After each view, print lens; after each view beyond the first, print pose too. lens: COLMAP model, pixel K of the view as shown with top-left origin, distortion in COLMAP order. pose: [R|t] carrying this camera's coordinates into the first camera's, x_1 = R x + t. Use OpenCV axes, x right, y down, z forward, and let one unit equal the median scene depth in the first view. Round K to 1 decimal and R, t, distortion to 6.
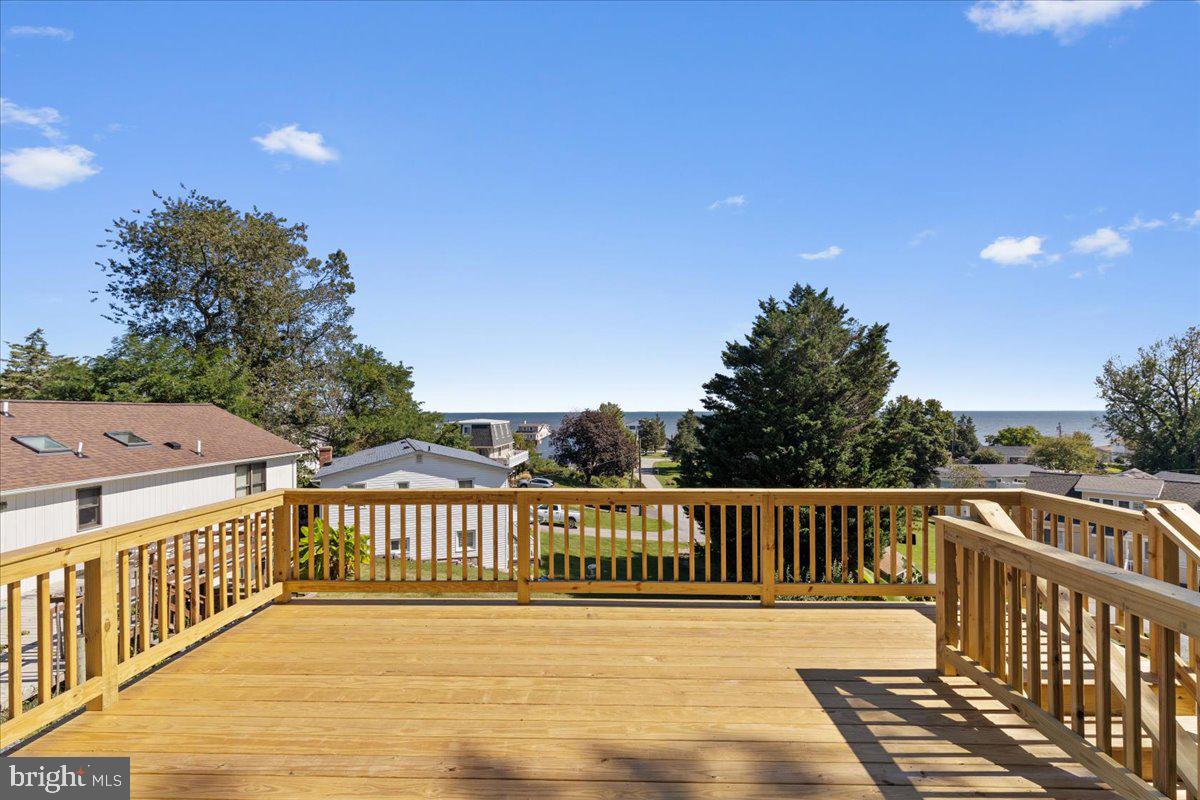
lens RADIAL K [[549.9, 0, 597.2], [0, 549.9, 408.6], [0, 0, 1]] dist [0.007045, -0.001859]
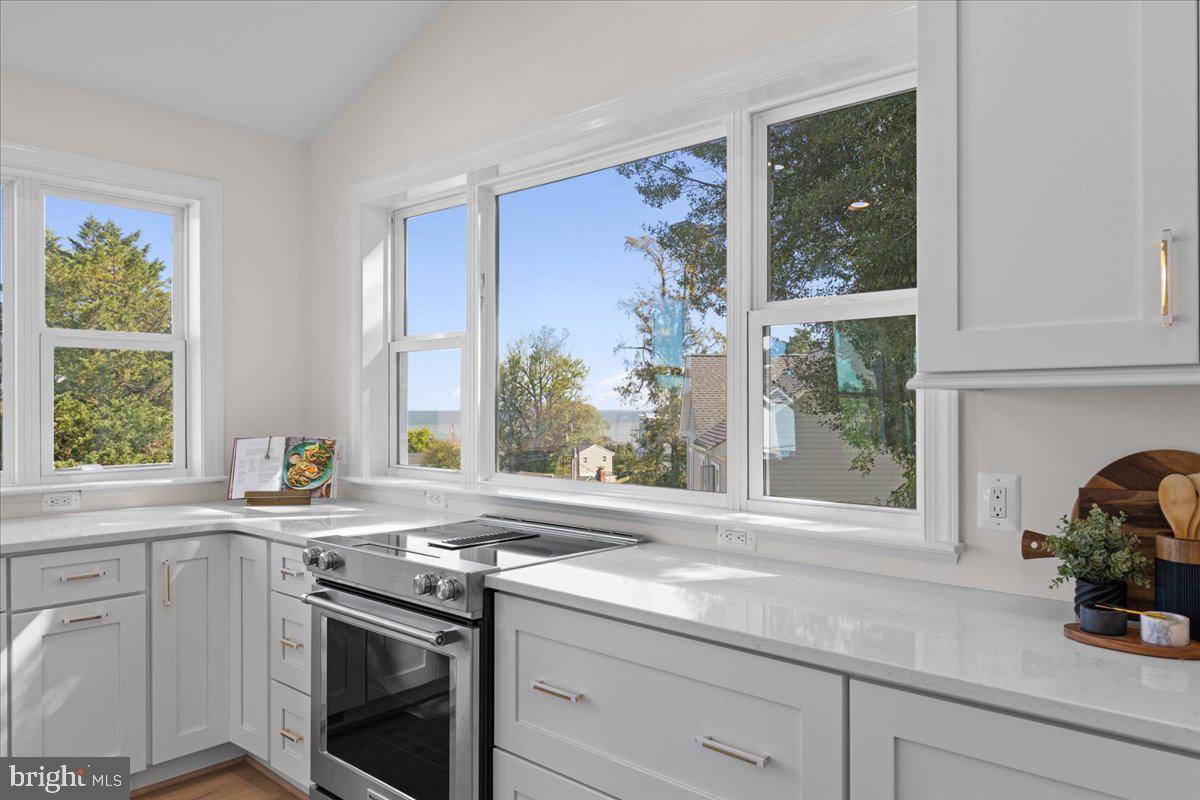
lens RADIAL K [[822.0, 0, 603.7], [0, 822.0, 401.9], [0, 0, 1]] dist [-0.004998, 0.001956]
pose [[0.636851, 0.008142, 0.770944, -0.002955], [-0.003899, 0.999965, -0.007339, 0.001567], [-0.770977, 0.001668, 0.636861, -0.080598]]
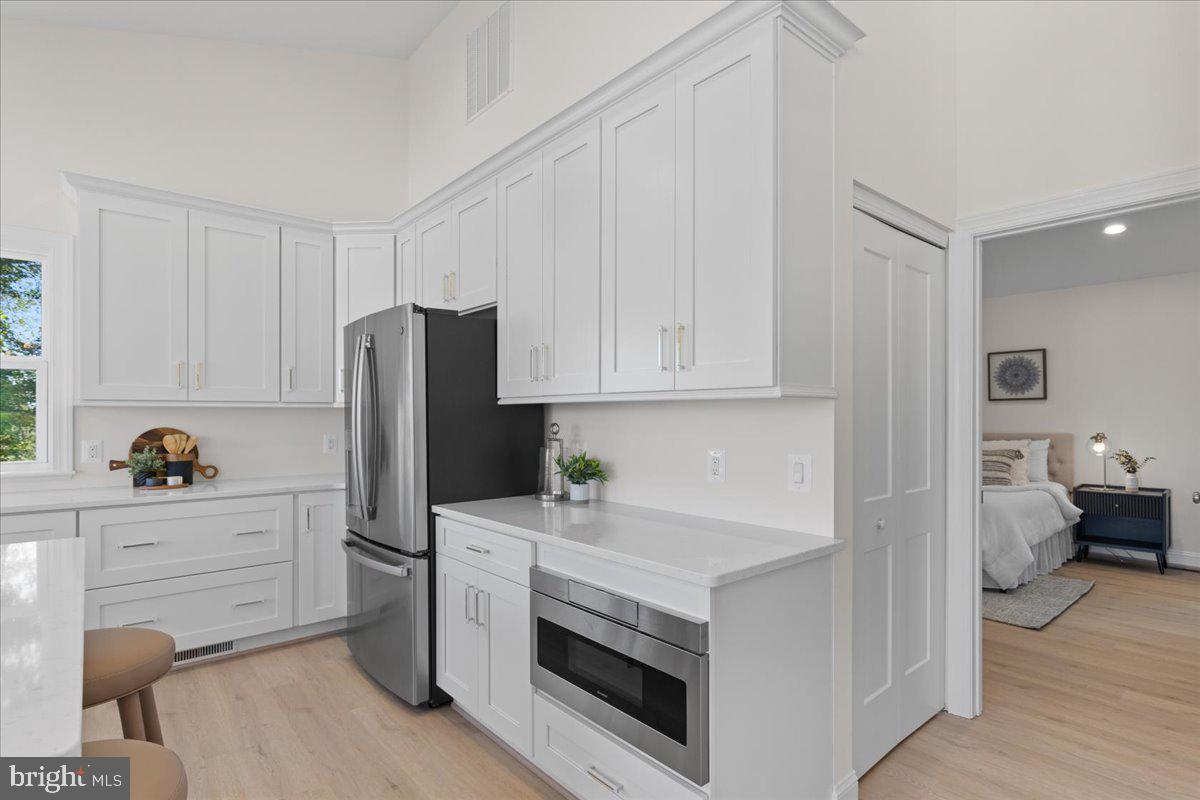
lens RADIAL K [[598.8, 0, 599.6], [0, 598.8, 414.7], [0, 0, 1]] dist [-0.001571, 0.000153]
pose [[-0.666637, 0.003543, 0.745374, -0.050185], [0.000713, 0.999991, -0.004115, 0.001984], [-0.745382, -0.002212, -0.666633, -0.068346]]
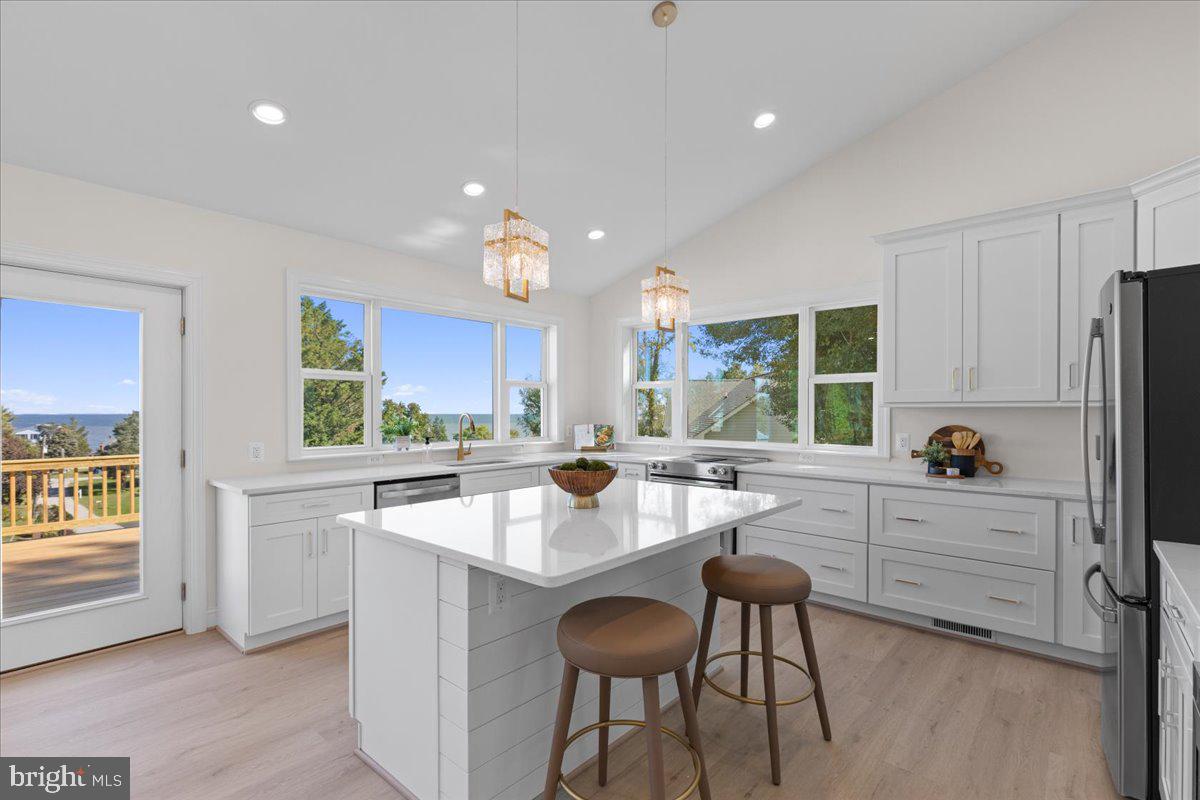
lens RADIAL K [[536.3, 0, 605.8], [0, 536.3, 413.7], [0, 0, 1]] dist [0.004399, -0.000985]
pose [[0.628493, 0.001653, 0.777814, -0.050206], [-0.005421, 0.999983, 0.002255, 0.001707], [-0.777797, -0.005634, 0.628491, -0.086076]]
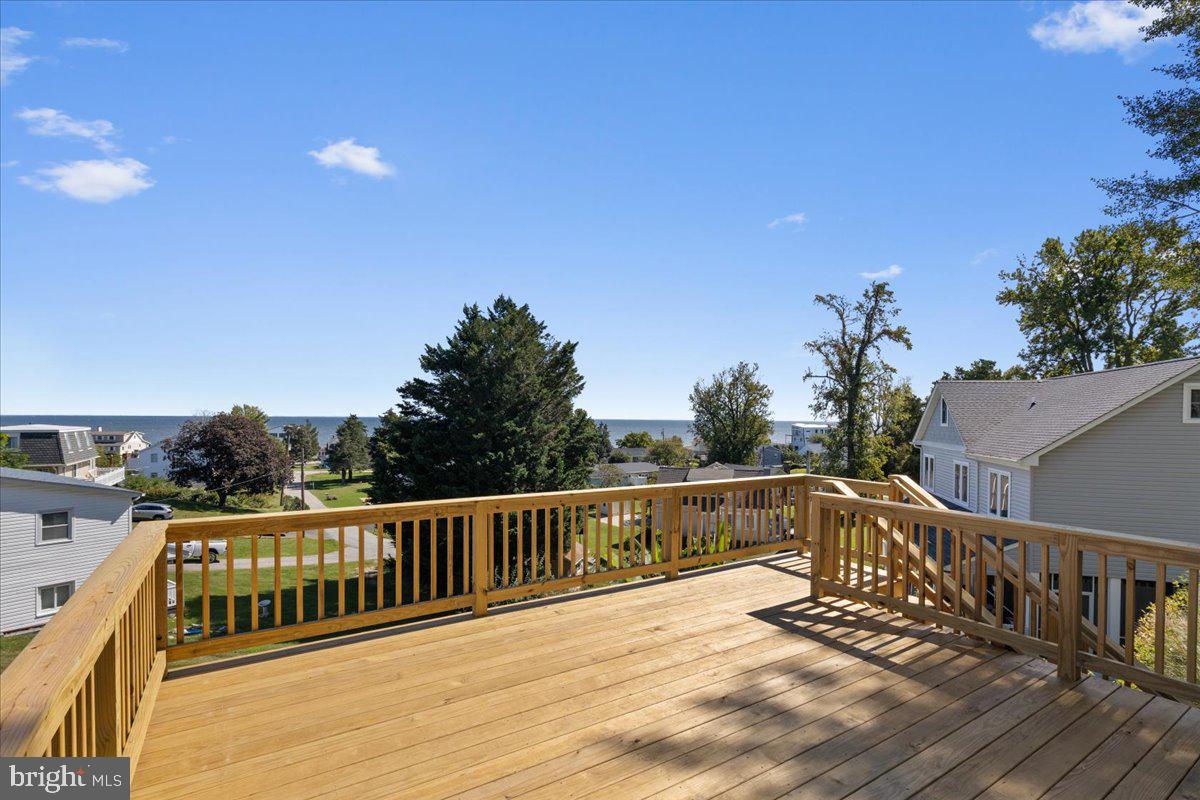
lens RADIAL K [[560.5, 0, 616.9], [0, 560.5, 419.0], [0, 0, 1]] dist [0.002051, -0.003396]
pose [[0.817001, 0.009180, 0.576564, -0.047431], [-0.013344, 0.999906, 0.002989, 0.000296], [-0.576482, -0.010136, 0.817047, 0.005828]]
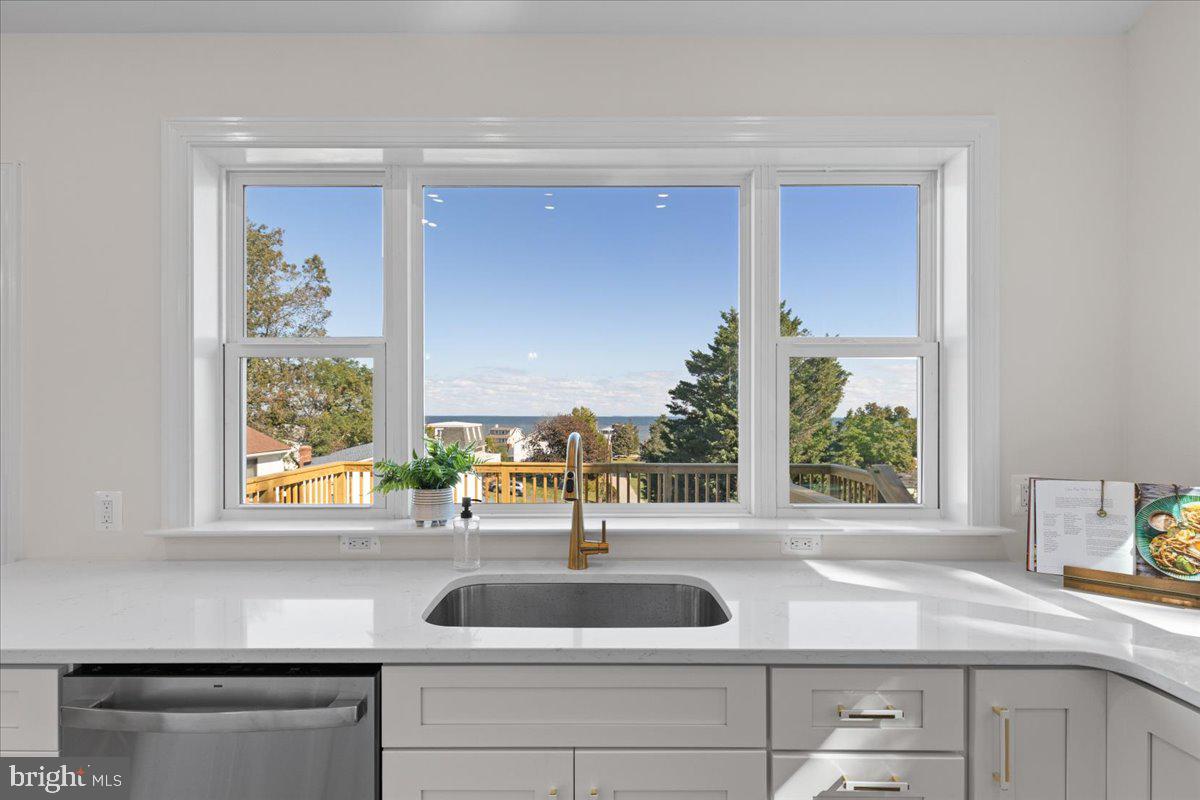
lens RADIAL K [[549.9, 0, 584.2], [0, 549.9, 421.9], [0, 0, 1]] dist [0.007045, -0.001859]
pose [[0.999664, 0.007612, 0.024761, 0.004473], [-0.008012, 0.999838, 0.016115, 0.000747], [-0.024634, -0.016308, 0.999564, -0.043003]]
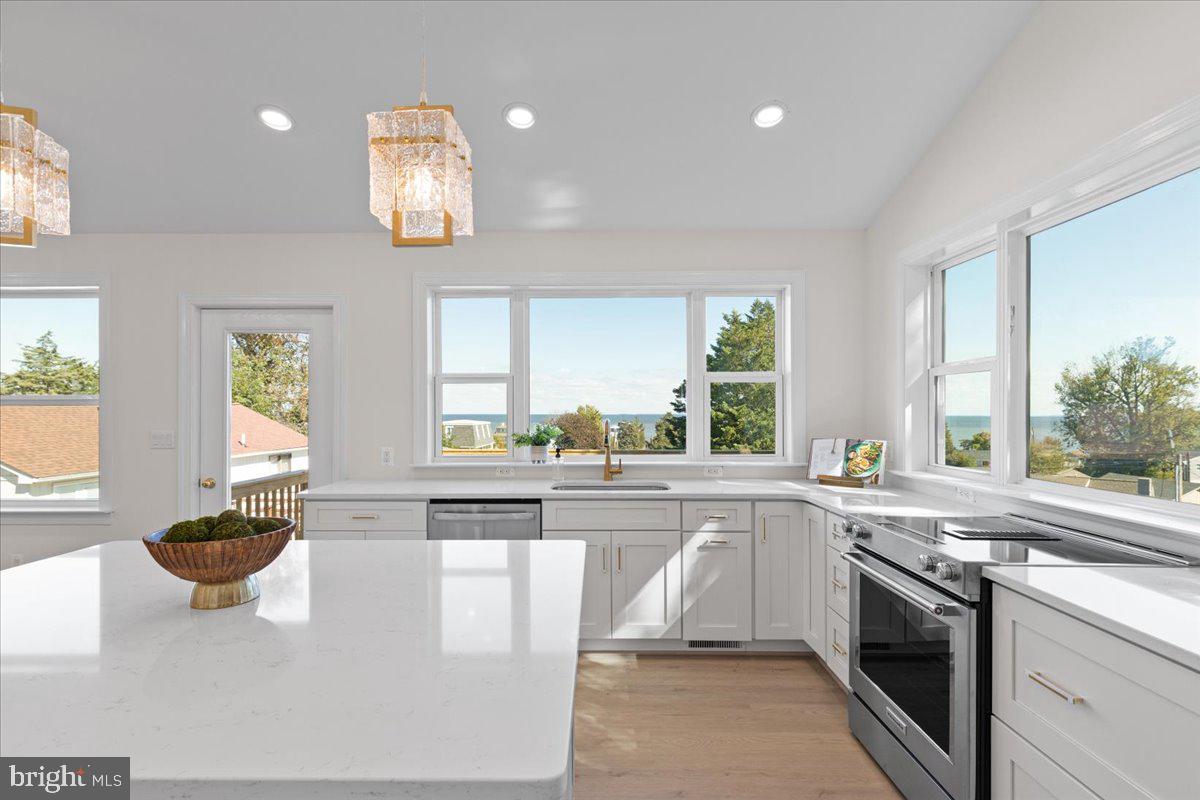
lens RADIAL K [[554.6, 0, 591.7], [0, 554.6, 410.5], [0, 0, 1]] dist [0.002681, -0.000908]
pose [[0.999595, 0.006168, 0.027788, 0.000791], [-0.006147, 0.999981, -0.000864, 0.000904], [-0.027793, 0.000693, 0.999613, -0.082061]]
